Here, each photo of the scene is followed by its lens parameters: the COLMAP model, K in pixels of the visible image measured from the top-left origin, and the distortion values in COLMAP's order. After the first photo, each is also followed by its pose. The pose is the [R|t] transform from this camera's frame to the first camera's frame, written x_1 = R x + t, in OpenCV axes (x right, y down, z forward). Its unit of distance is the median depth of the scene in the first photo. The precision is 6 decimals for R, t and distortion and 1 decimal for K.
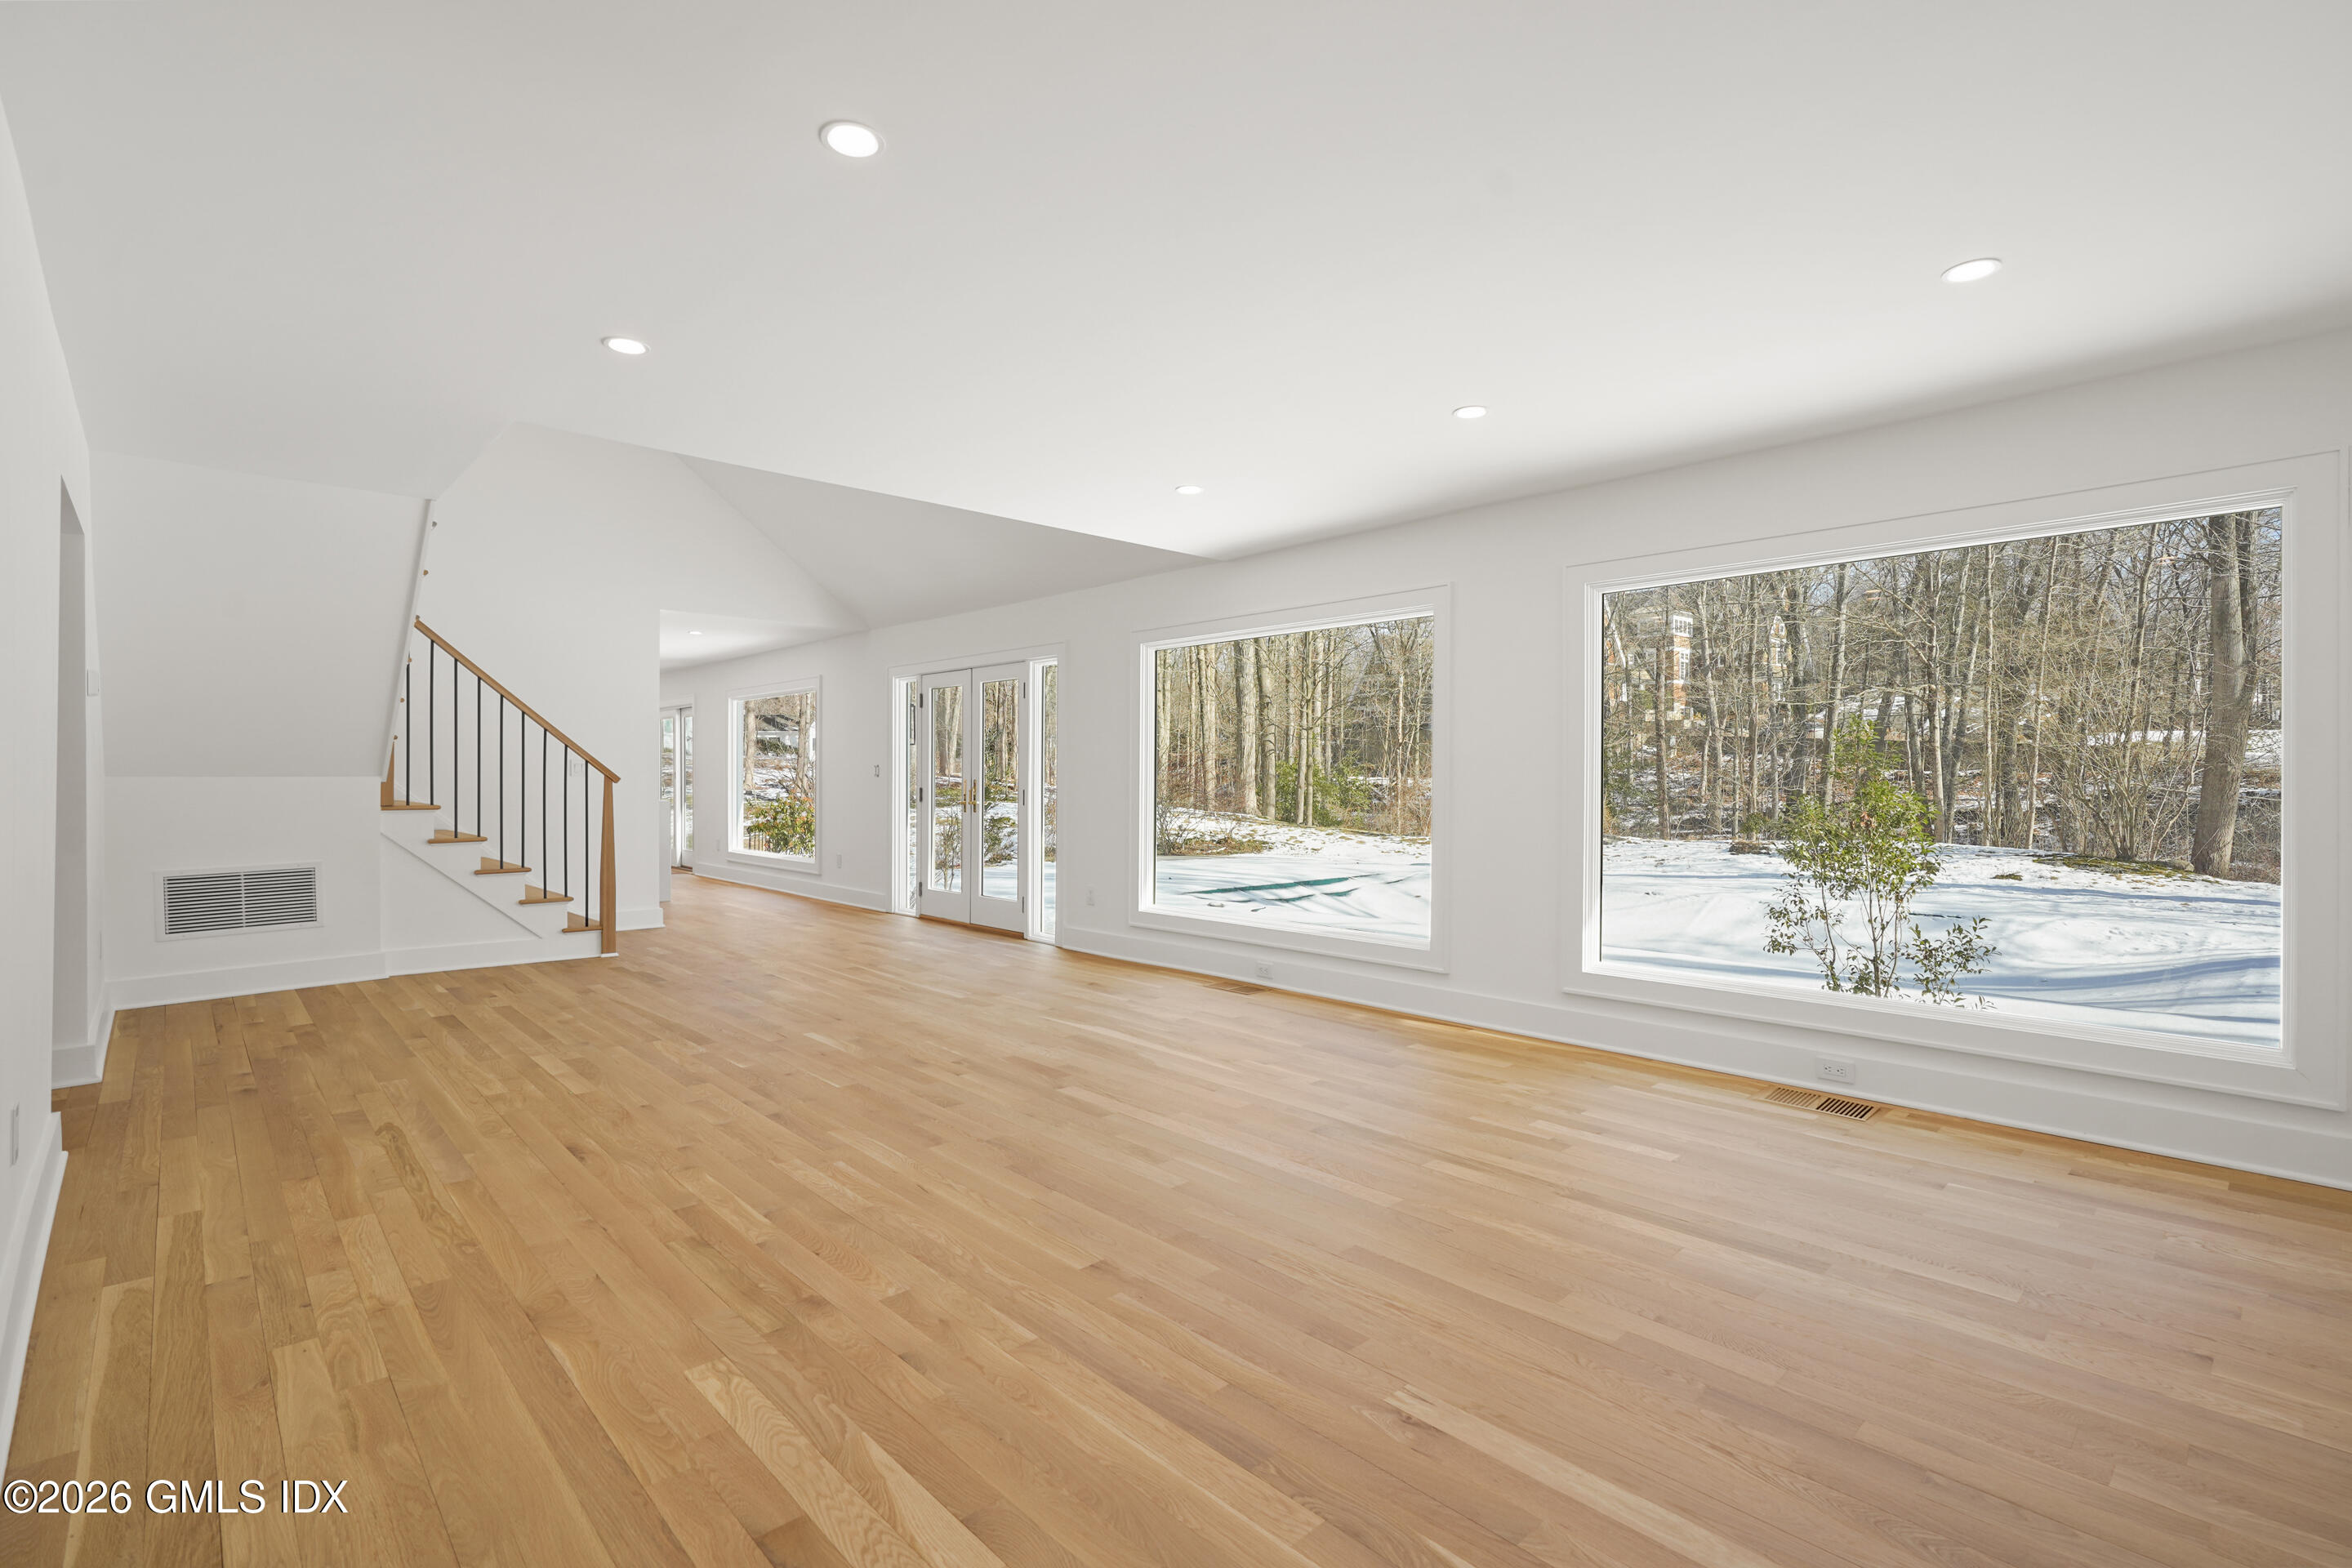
lens RADIAL K [[1058.8, 0, 1166.1], [0, 1058.8, 779.2], [0, 0, 1]] dist [-0.001276, 0.007991]
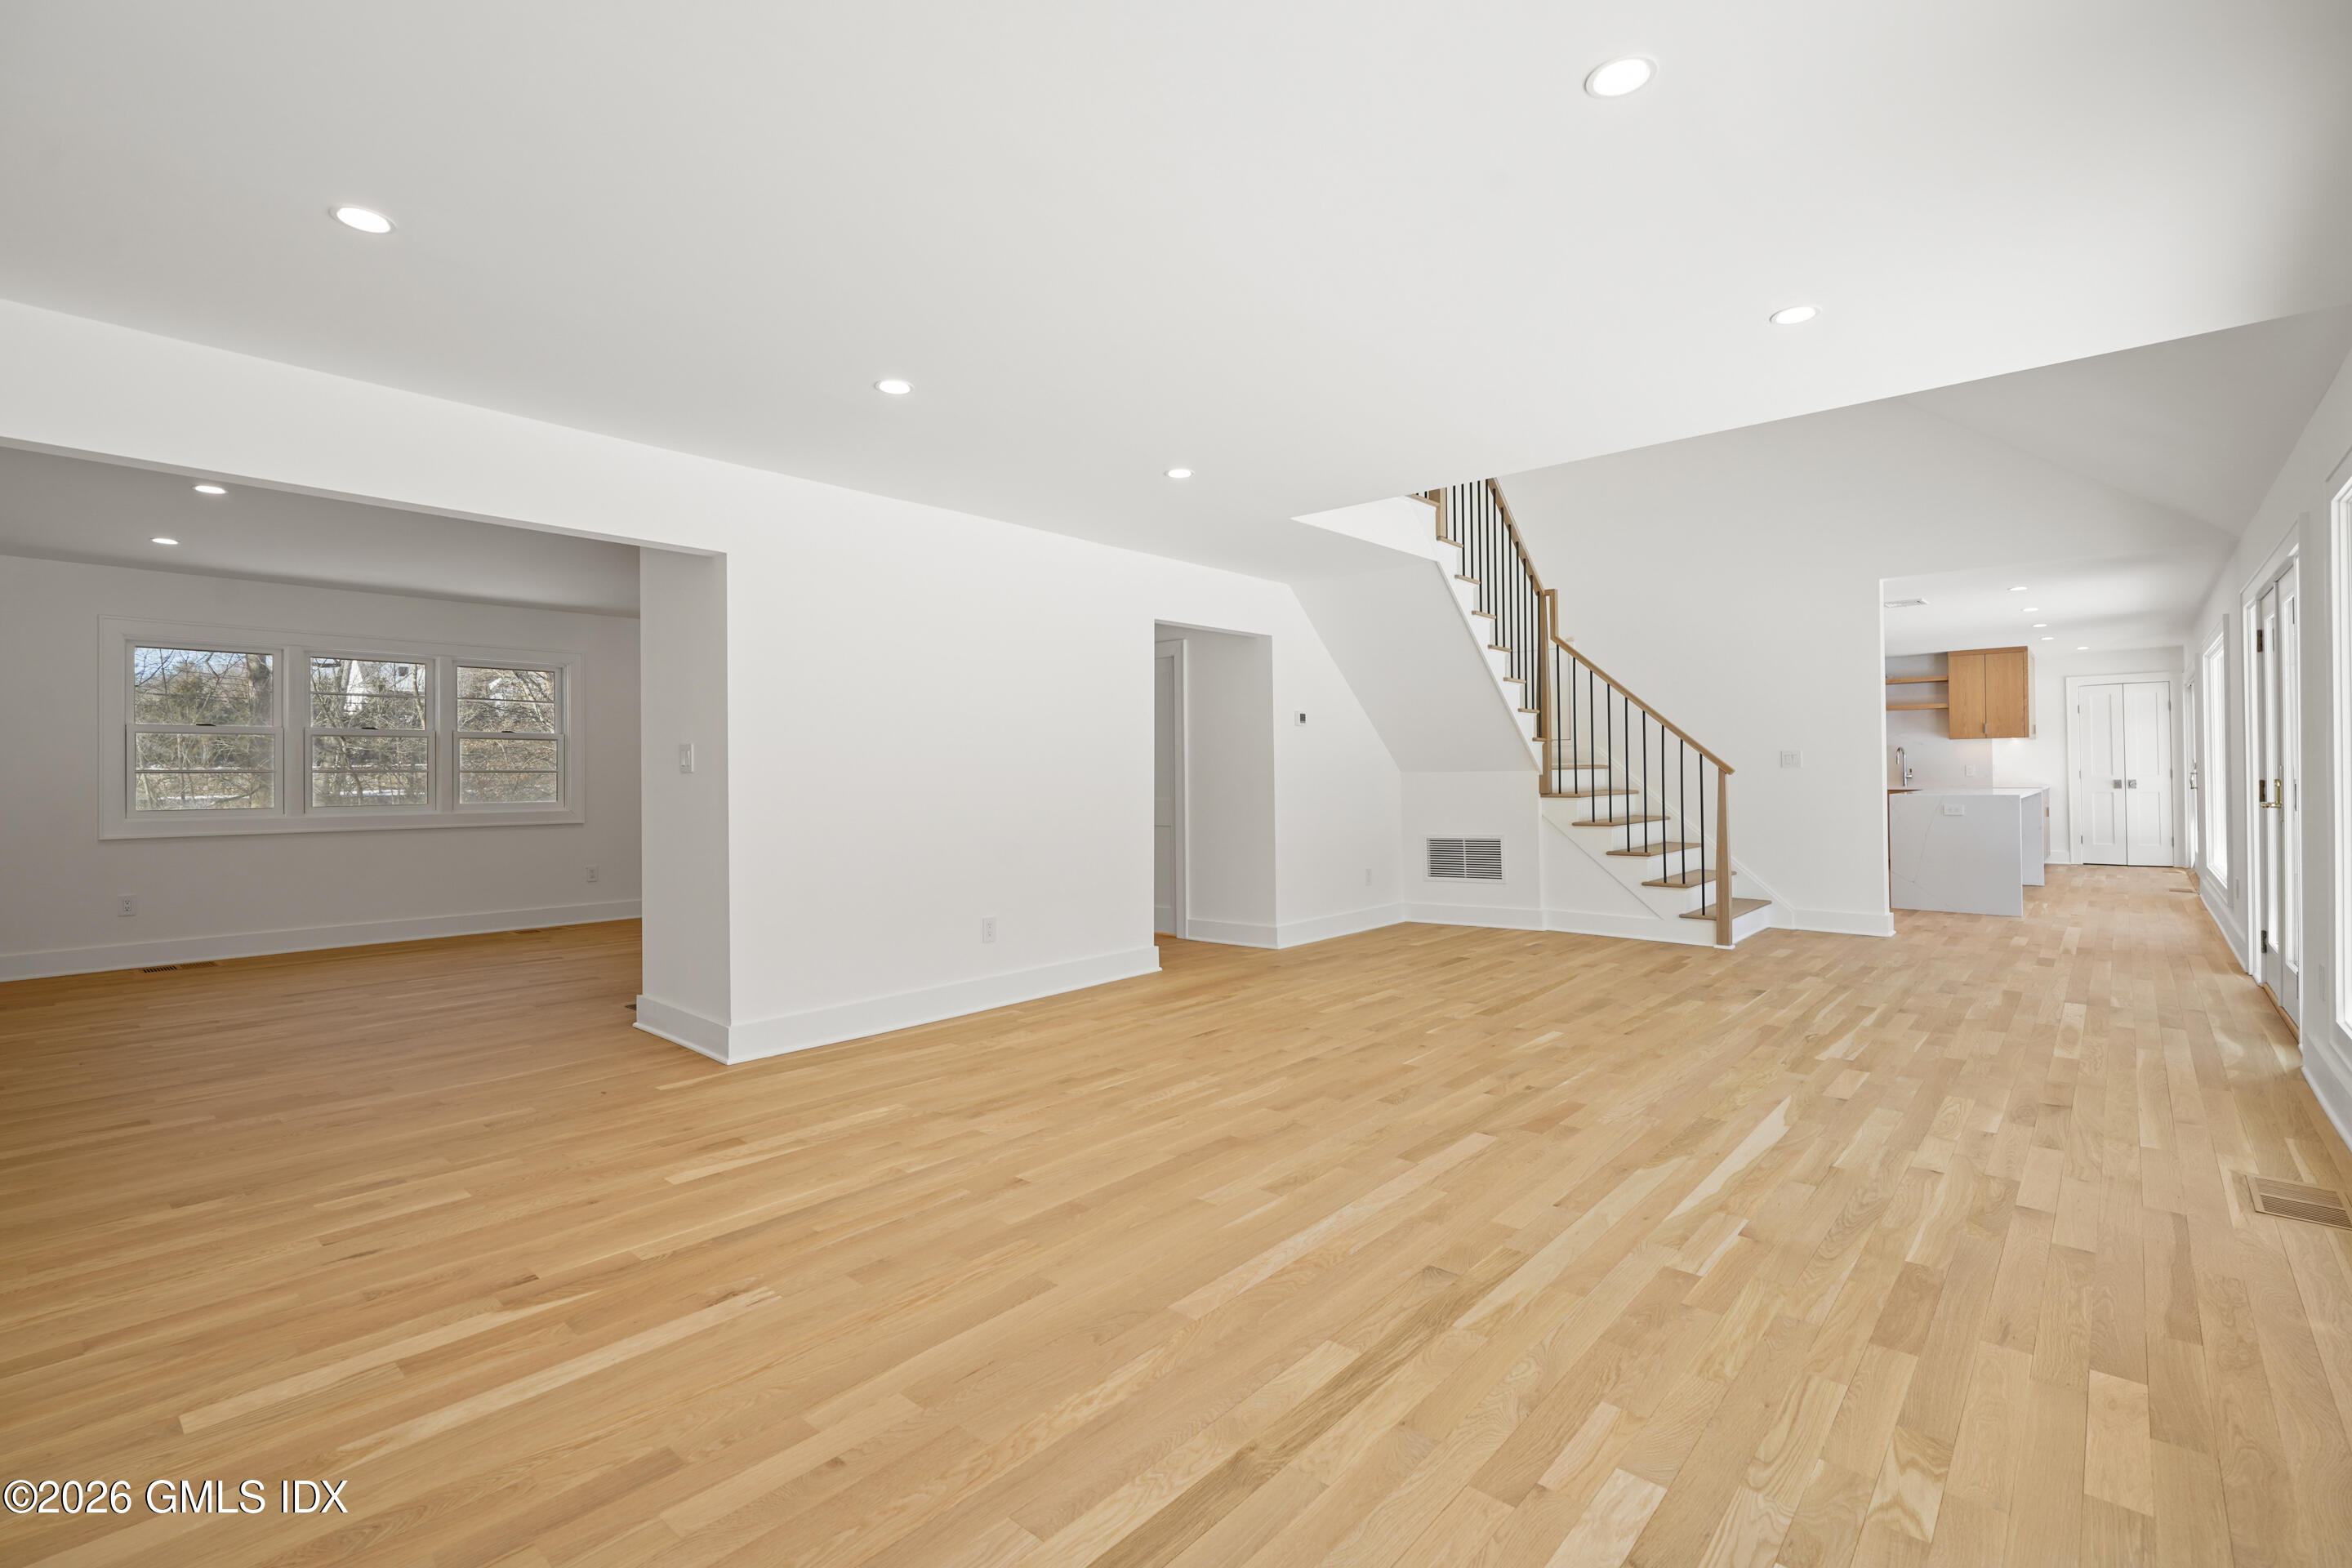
lens RADIAL K [[1058.8, 0, 1166.1], [0, 1058.8, 779.2], [0, 0, 1]] dist [-0.001276, 0.007991]
pose [[0.092389, -0.002666, -0.995719, 0.880490], [0.012439, 0.999921, -0.001523, 0.006731], [0.995645, -0.012245, 0.092415, 0.815421]]
